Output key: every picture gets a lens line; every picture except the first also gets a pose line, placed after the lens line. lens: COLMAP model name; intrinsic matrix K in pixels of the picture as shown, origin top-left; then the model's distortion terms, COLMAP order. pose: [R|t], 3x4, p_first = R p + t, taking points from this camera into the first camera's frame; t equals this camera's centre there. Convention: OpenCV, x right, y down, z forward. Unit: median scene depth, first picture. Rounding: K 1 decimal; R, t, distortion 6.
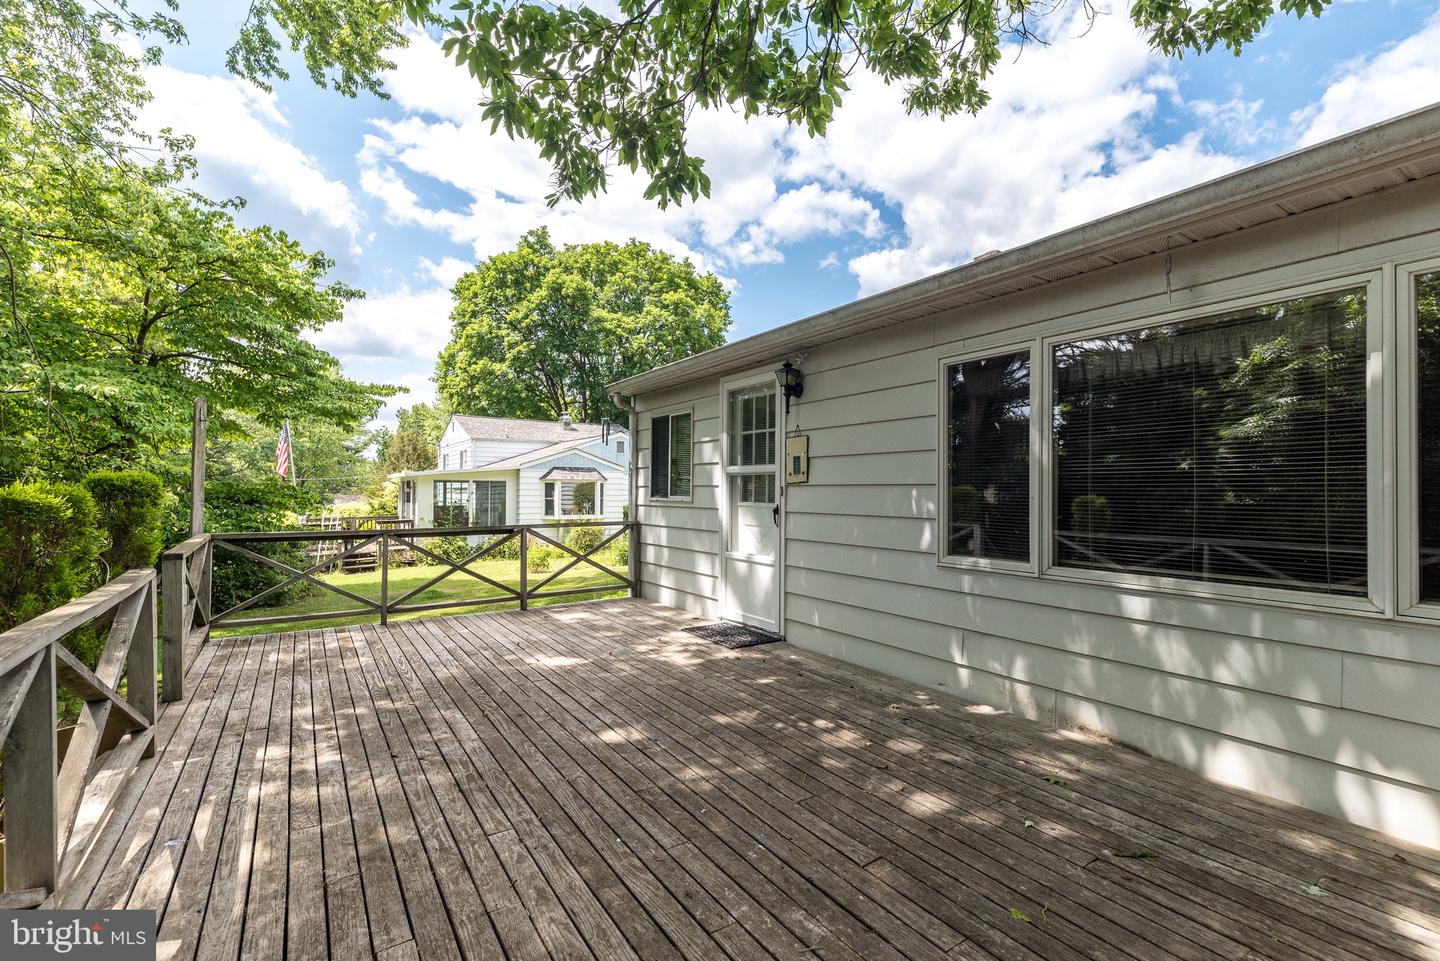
lens RADIAL K [[630.3, 0, 713.5], [0, 630.3, 491.6], [0, 0, 1]] dist [0.003043, -0.000023]
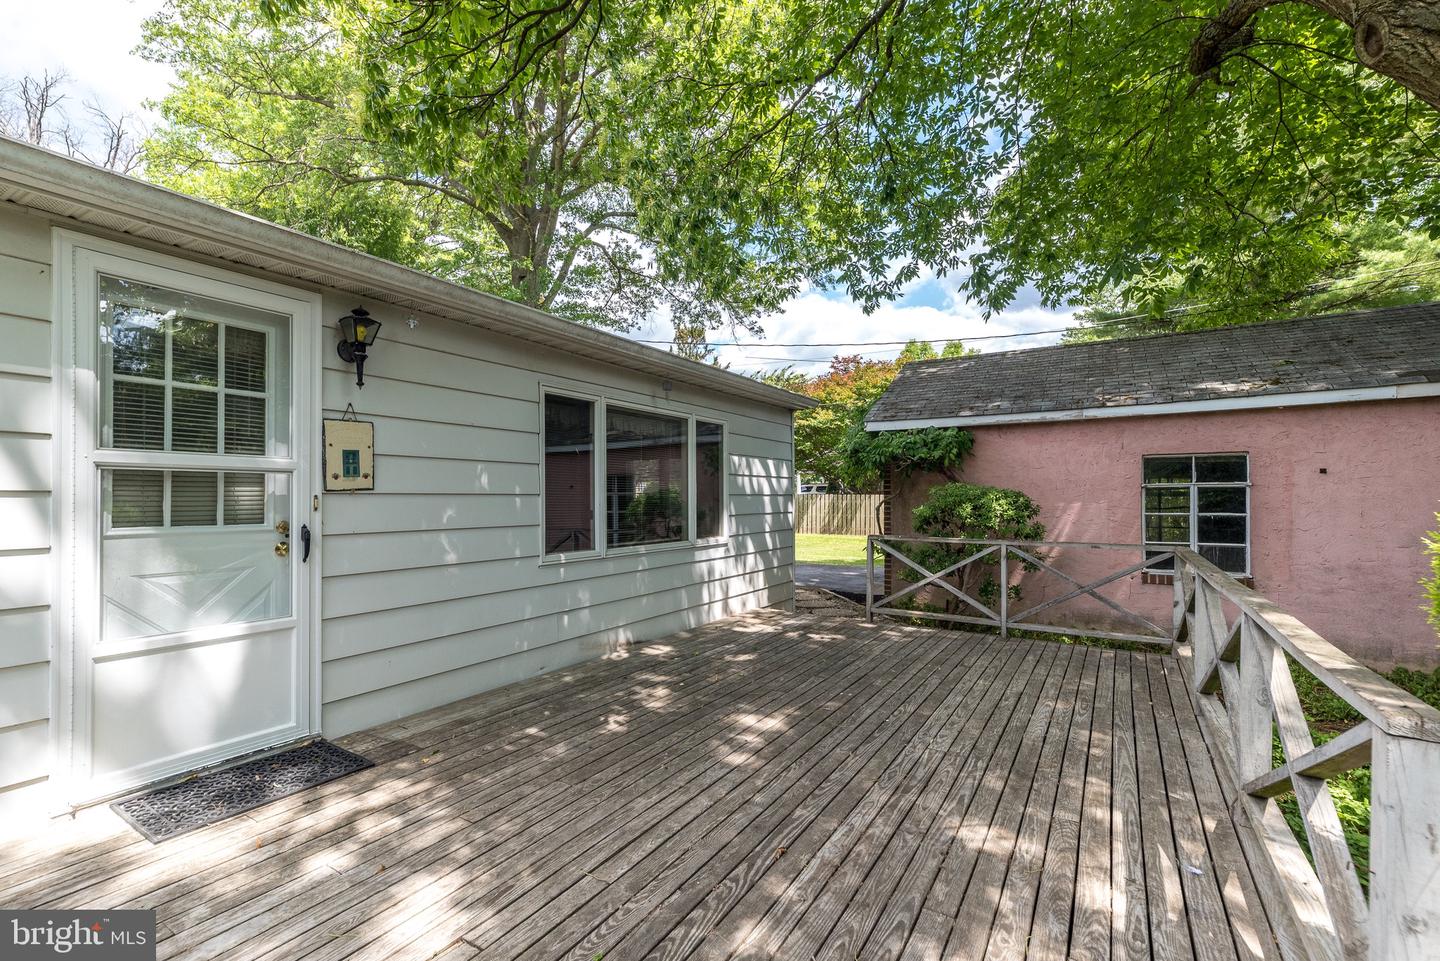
lens RADIAL K [[649.2, 0, 714.3], [0, 649.2, 489.3], [0, 0, 1]] dist [0.009319, 0.000034]
pose [[-0.422563, 0.007097, 0.906306, -0.855822], [0.001563, 0.999974, -0.007102, -0.011637], [-0.906332, -0.001584, -0.422563, 1.227086]]
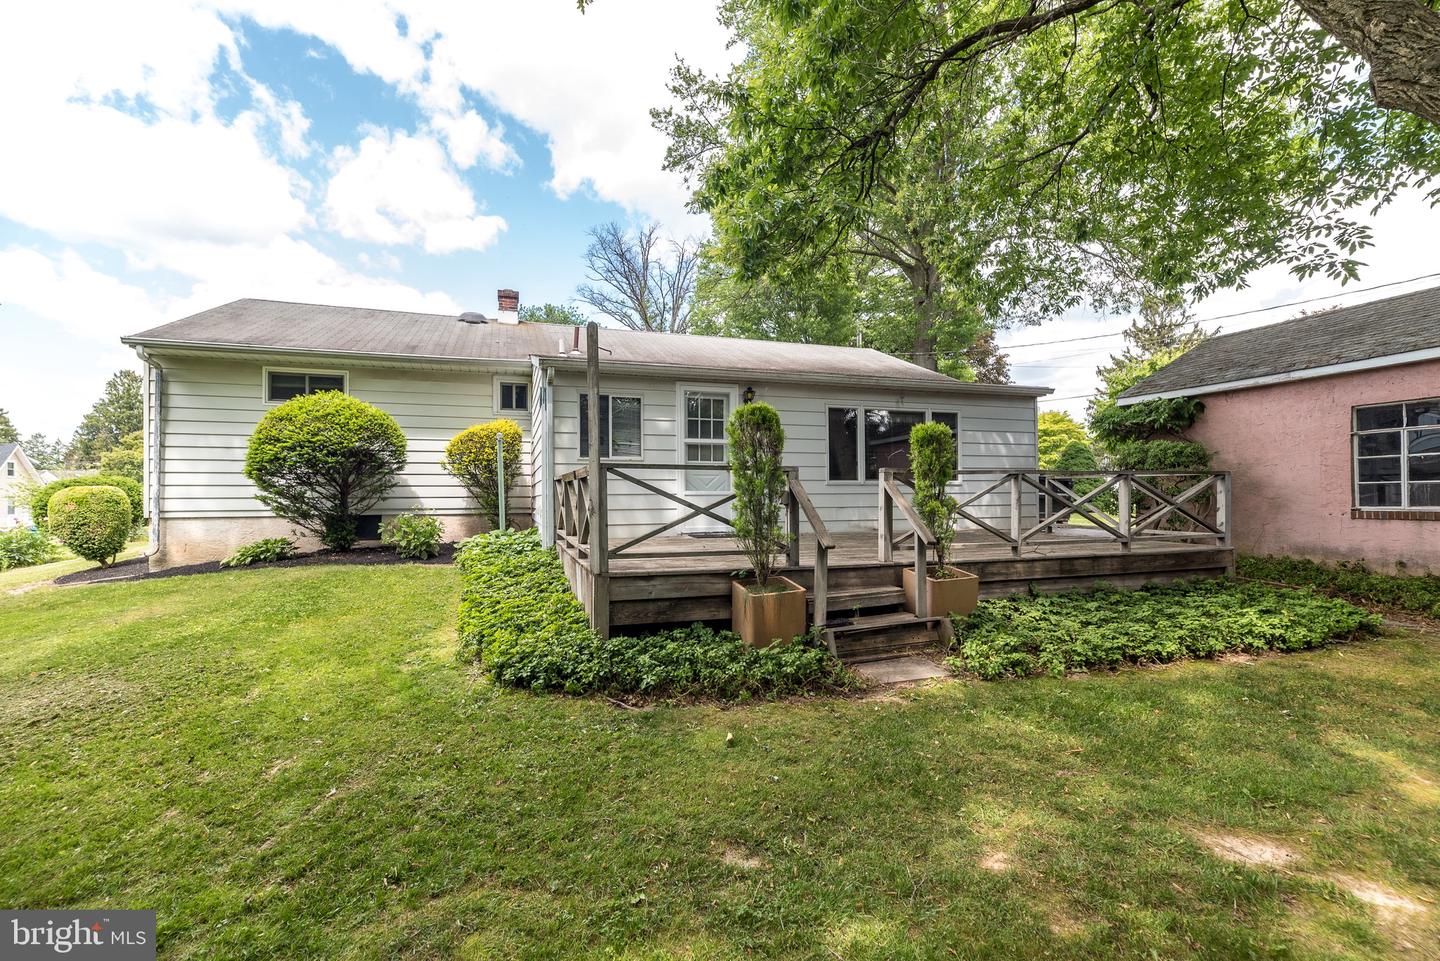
lens RADIAL K [[649.2, 0, 714.3], [0, 649.2, 489.3], [0, 0, 1]] dist [0.009319, 0.000034]
pose [[0.254056, 0.006032, 0.967171, -2.421698], [0.008948, 0.999923, -0.008587, 0.165791], [-0.967148, 0.010836, 0.253983, 0.759651]]
